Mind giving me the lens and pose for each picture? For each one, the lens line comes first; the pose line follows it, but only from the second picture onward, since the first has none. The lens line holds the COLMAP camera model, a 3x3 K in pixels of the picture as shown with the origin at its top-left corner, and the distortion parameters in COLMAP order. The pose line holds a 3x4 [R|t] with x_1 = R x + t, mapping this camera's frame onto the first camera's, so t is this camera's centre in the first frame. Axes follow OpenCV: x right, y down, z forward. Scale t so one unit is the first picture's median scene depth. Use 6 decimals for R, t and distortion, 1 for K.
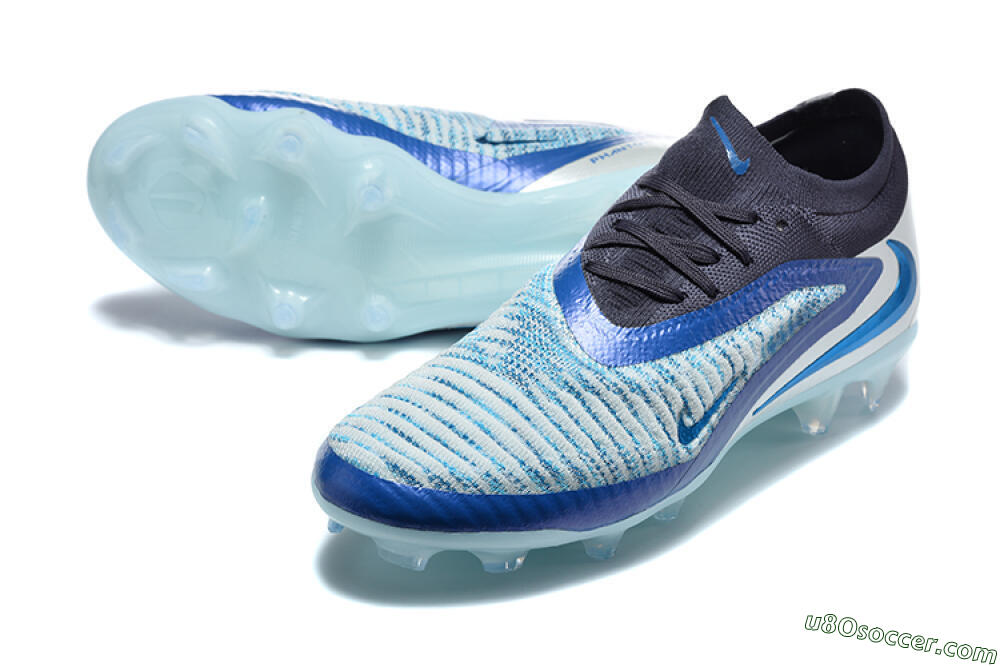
lens RADIAL K [[3121.6, 0, 498.3], [0, 3121.6, 332.8], [0, 0, 1]] dist [-0.437839, 0.000000]
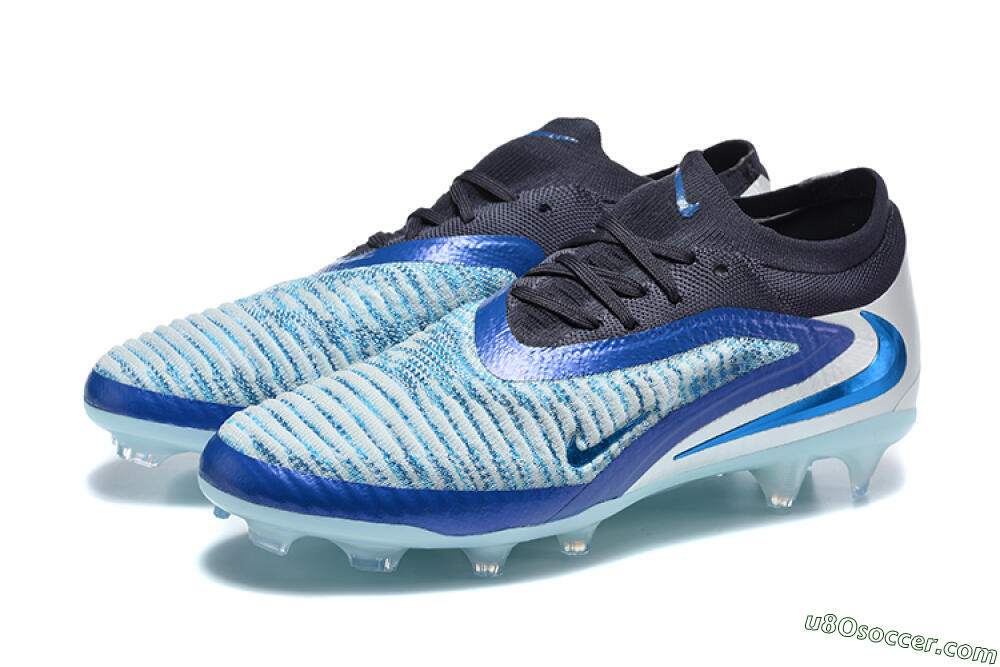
lens RADIAL K [[3121.6, 0, 504.0], [0, 3121.6, 337.8], [0, 0, 1]] dist [-0.437839, 0.000000]
pose [[0.963387, 0.070874, -0.258578, 0.291467], [-0.107516, 0.985611, -0.130428, 0.127109], [0.245614, 0.153454, 0.957145, 0.041852]]
